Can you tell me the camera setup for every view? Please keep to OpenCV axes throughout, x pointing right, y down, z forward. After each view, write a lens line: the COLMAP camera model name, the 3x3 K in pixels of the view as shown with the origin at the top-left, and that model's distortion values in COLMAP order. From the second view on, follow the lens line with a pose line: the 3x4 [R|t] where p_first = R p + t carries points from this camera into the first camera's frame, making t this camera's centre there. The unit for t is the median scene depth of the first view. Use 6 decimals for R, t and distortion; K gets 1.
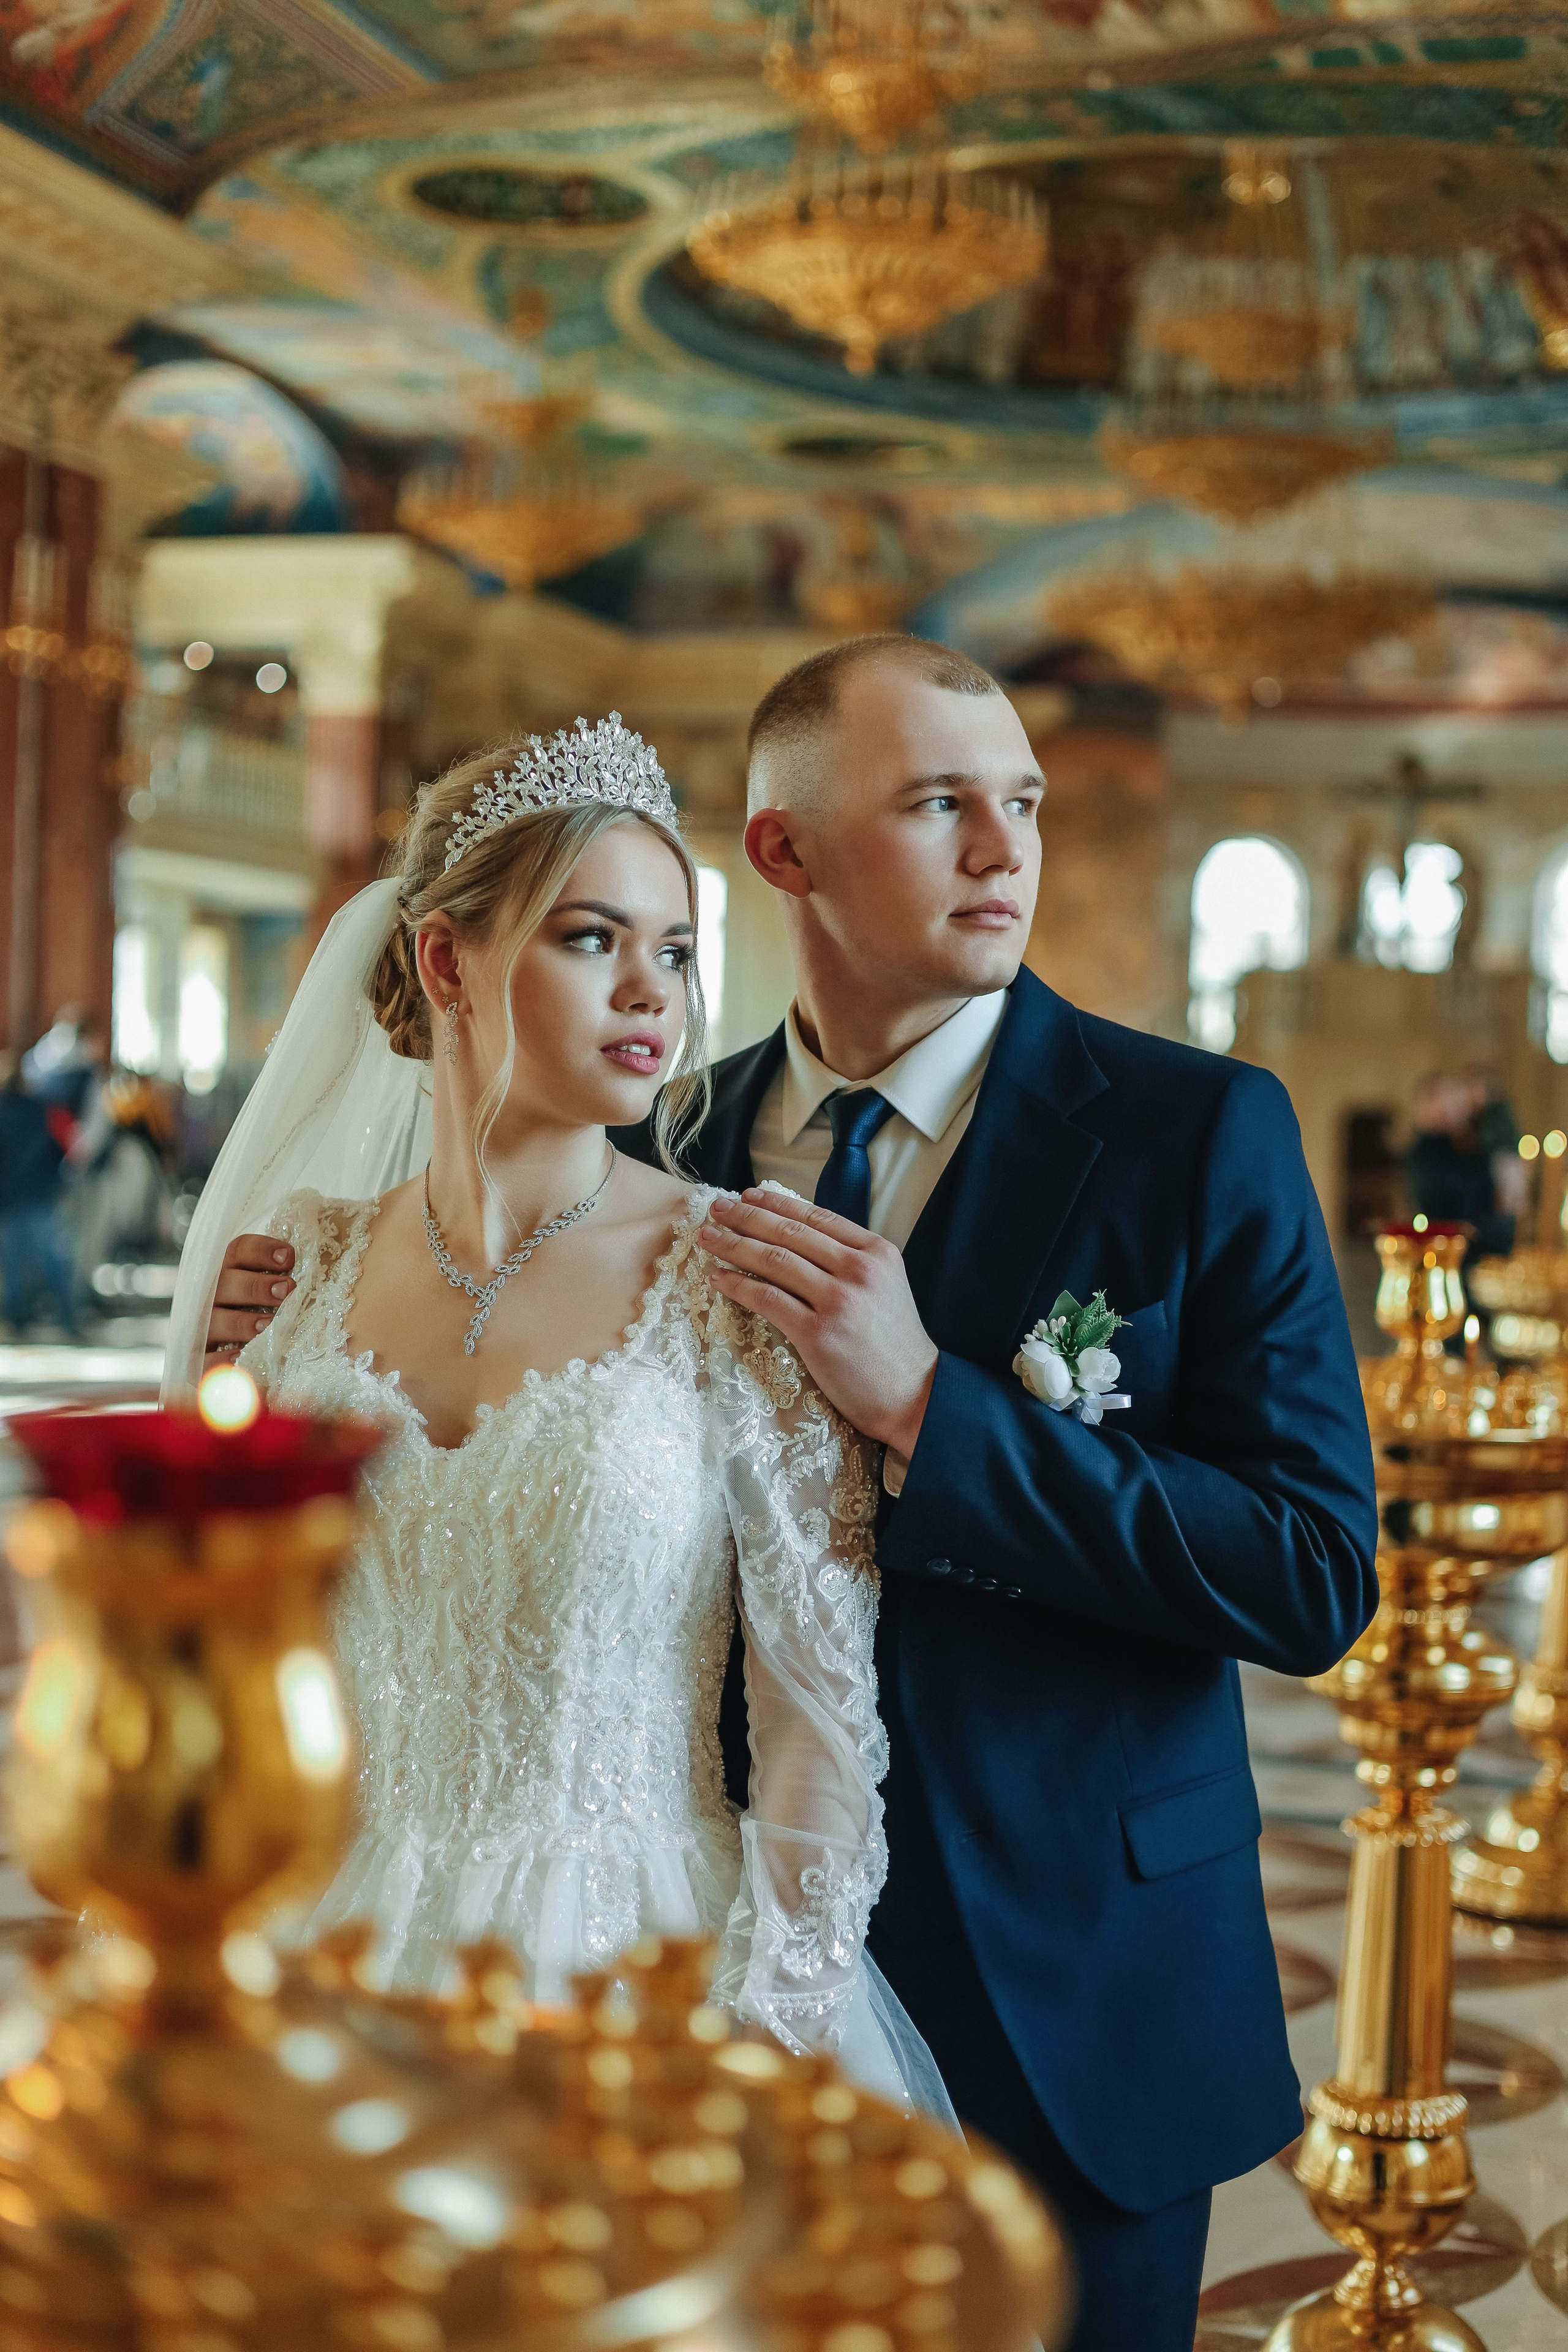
lens RADIAL K [[3380.7, 0, 784.0], [0, 3380.7, 1176.0], [0, 0, 1]] dist [0.078744, -0.412018]
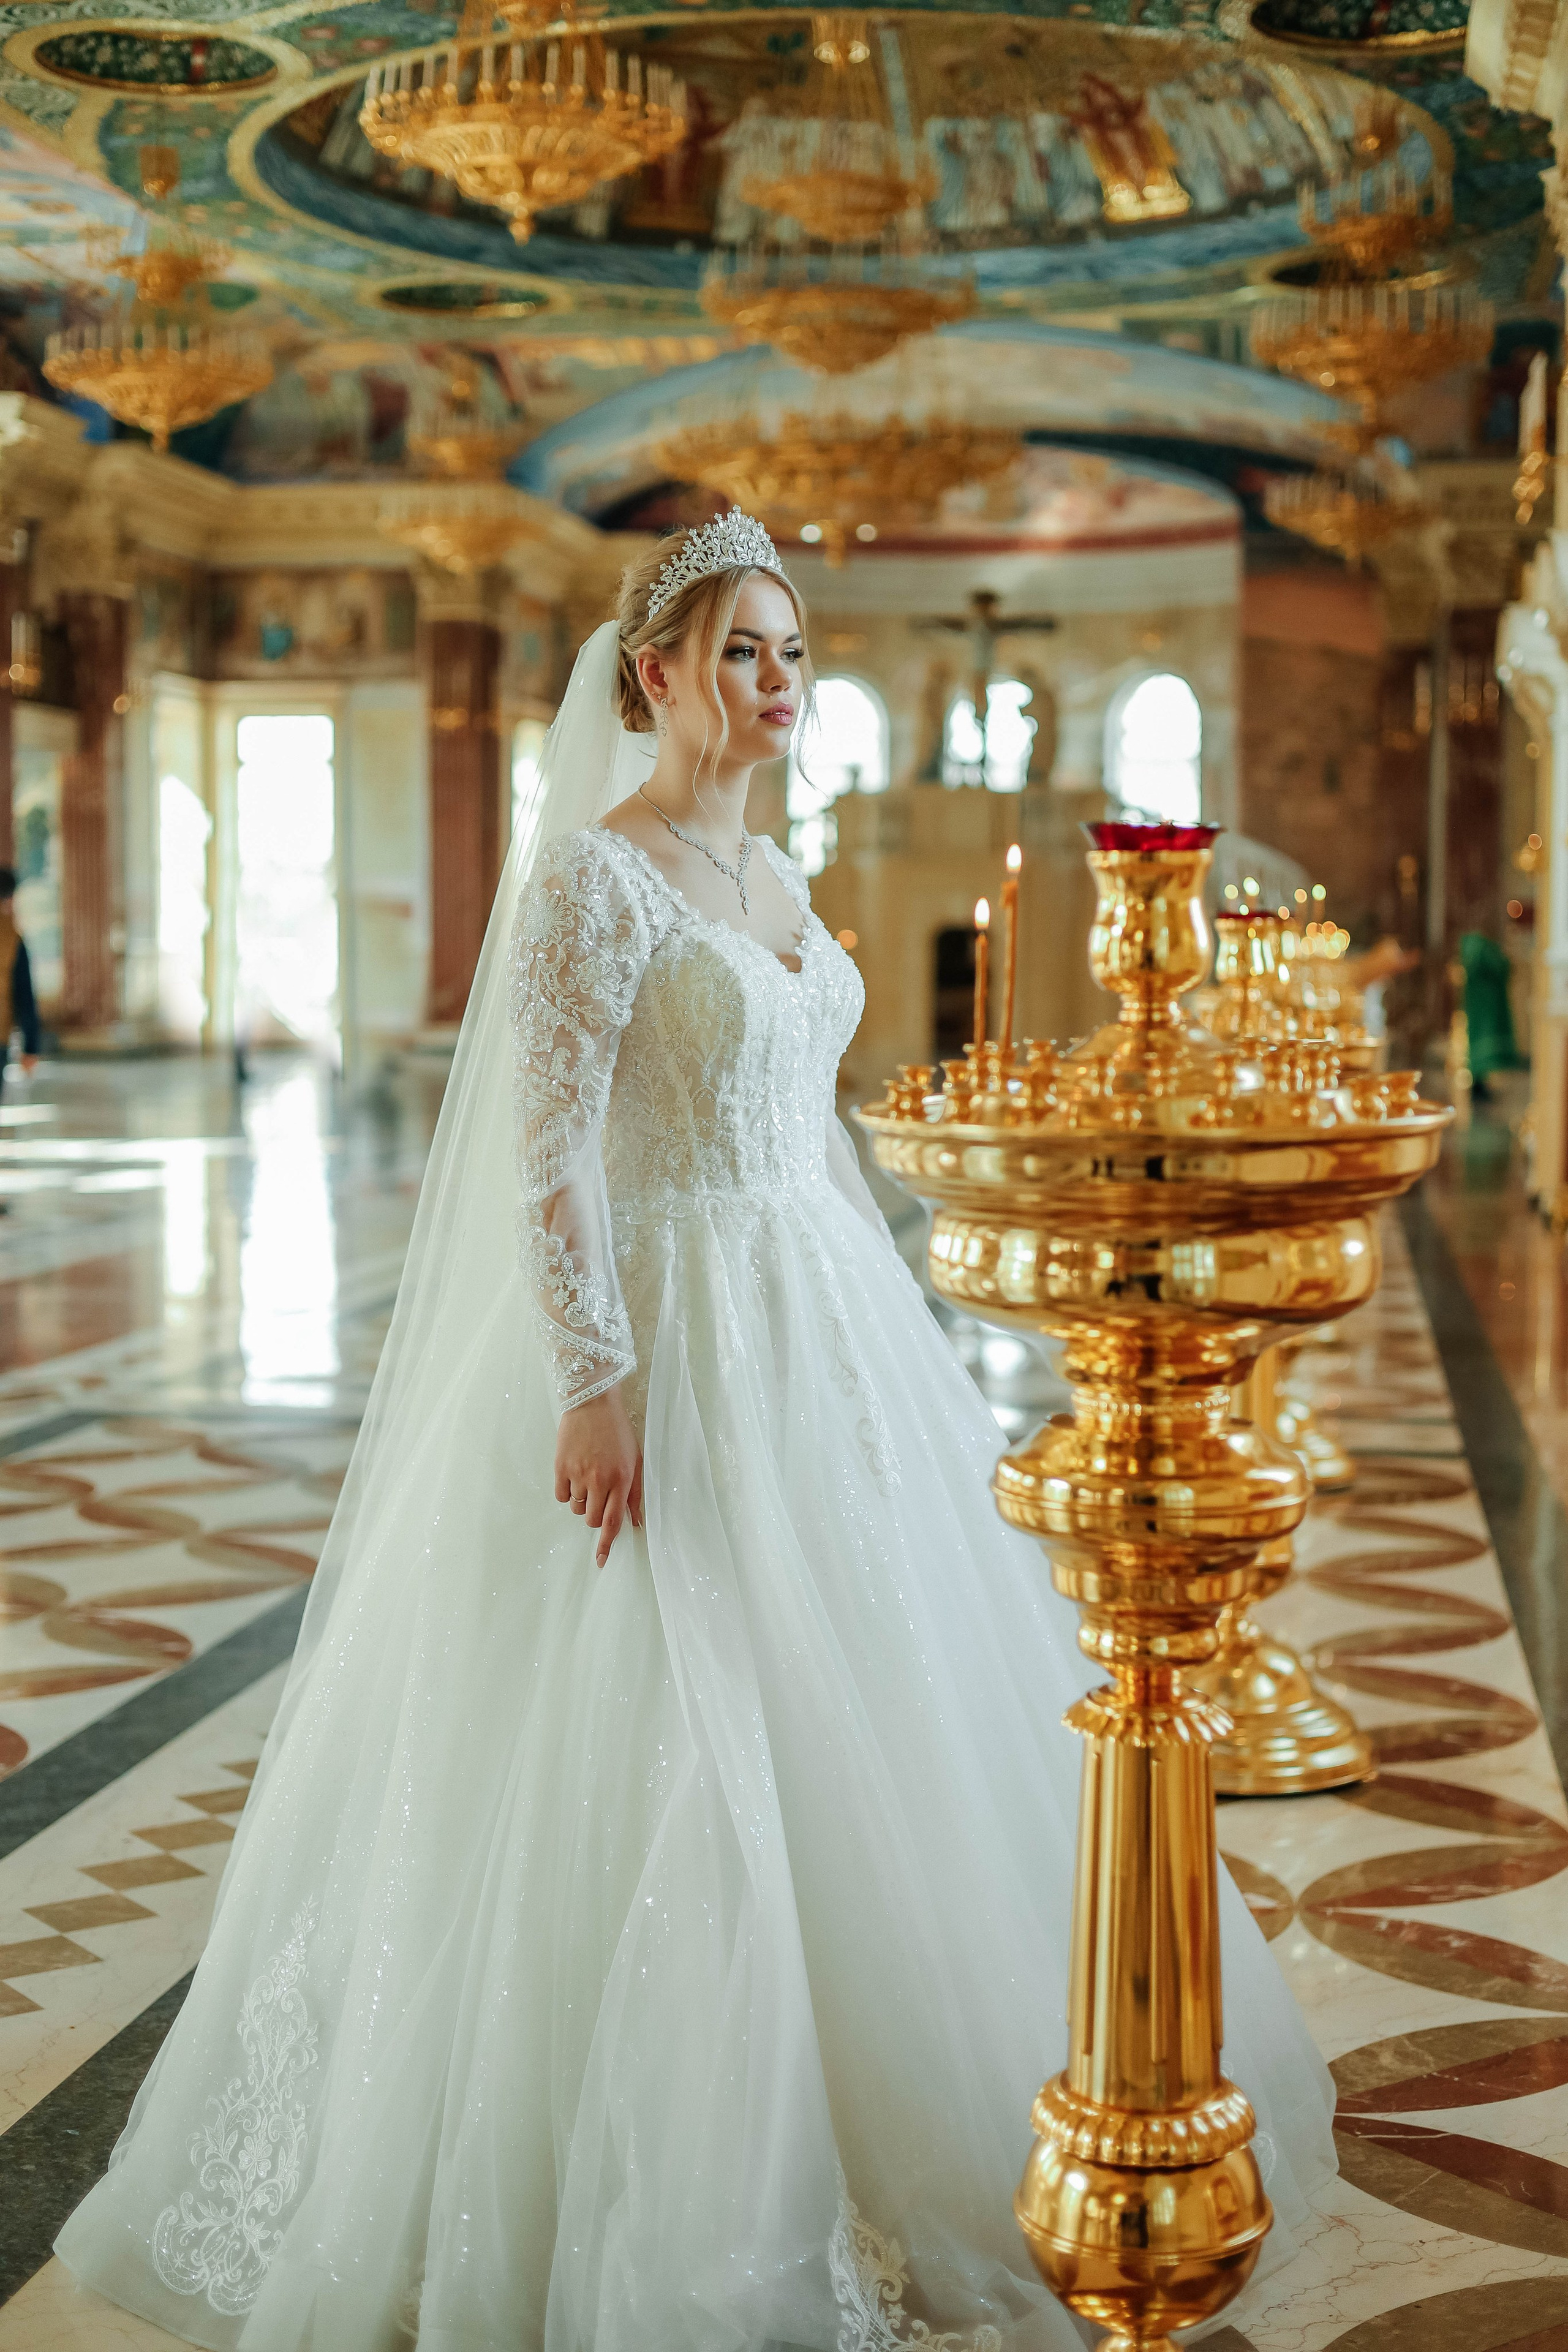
lens RADIAL K [[3402.8, 0, 784.0], [0, 3402.8, 1176.0], [0, 0, 1]] dist [0.074288, -0.346289]
pose [[0.990477, -0.035806, 0.132937, -0.031246], [0.029819, 0.998461, 0.046761, 0.008159], [-0.134407, -0.042352, 0.990021, -0.065301]]
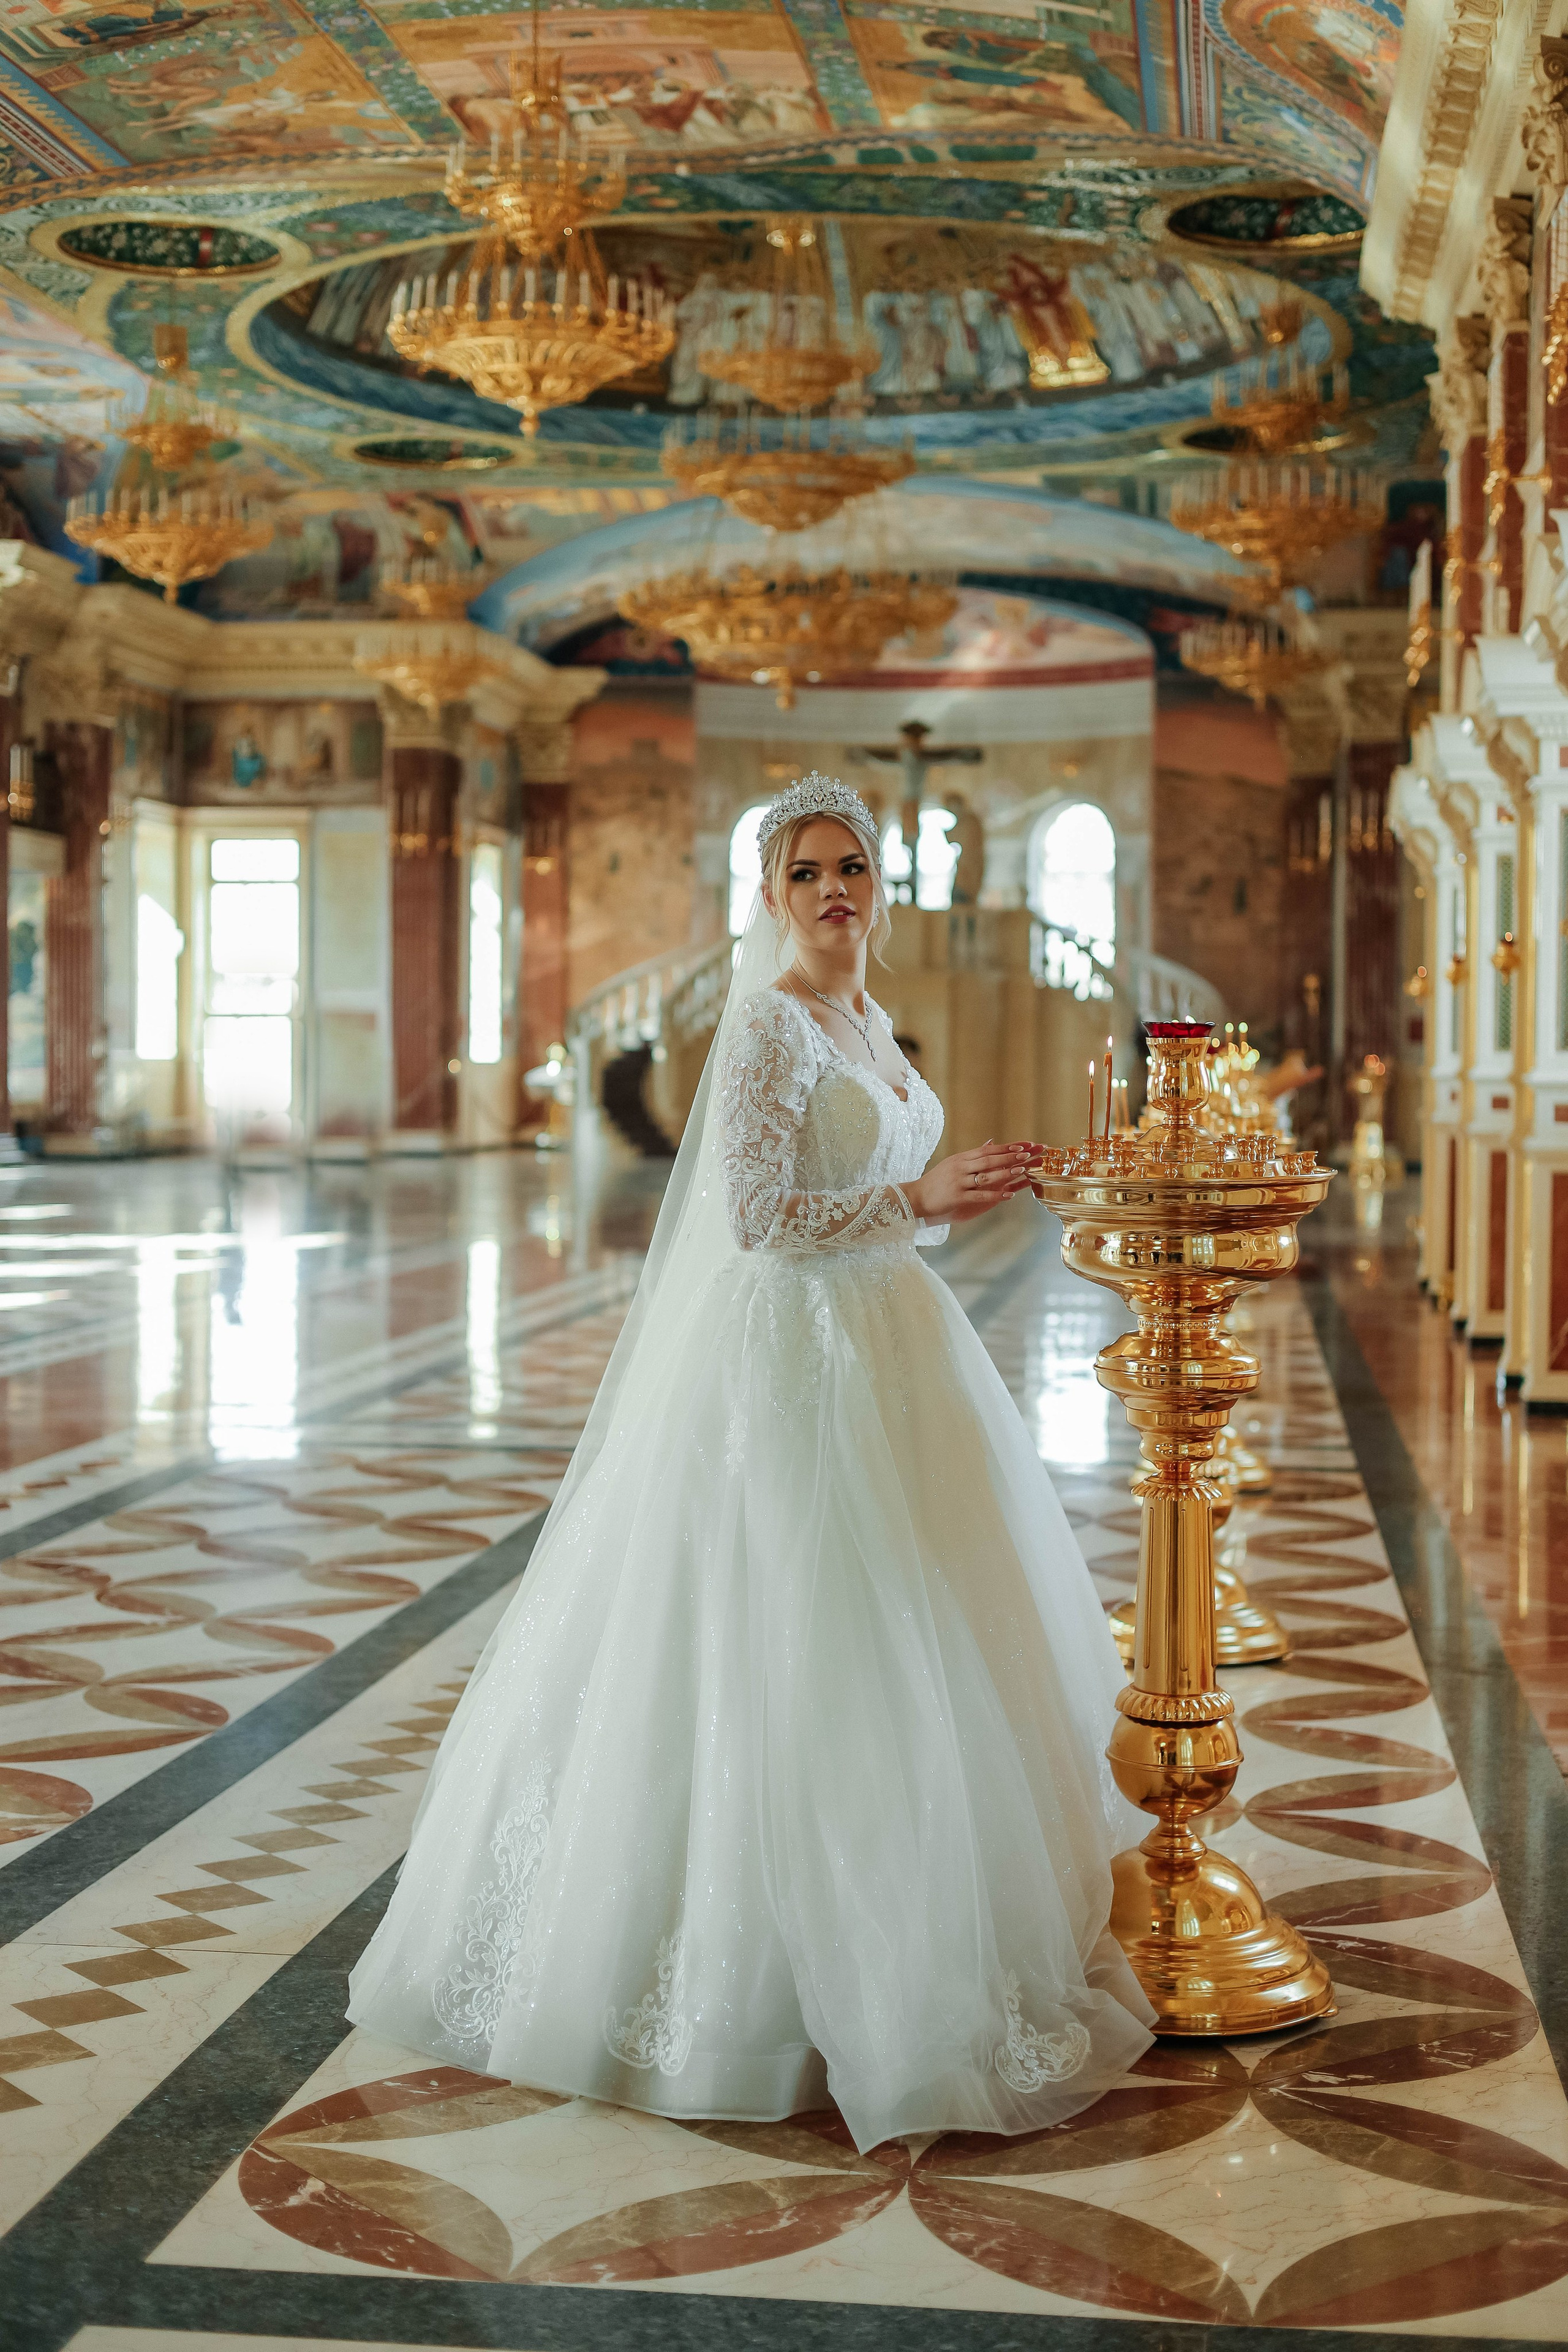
lens RADIAL K [[3462.6, 0, 784.0], [0, 3462.6, 1176.0], [0, 0, 1]] dist [0.066229, -0.313364]
pose [[0.986143, -0.030212, 0.163124, -0.061879], [0.027945, 0.999479, 0.016173, 0.007761], [-0.163528, -0.011391, 0.986473, -0.159346]]
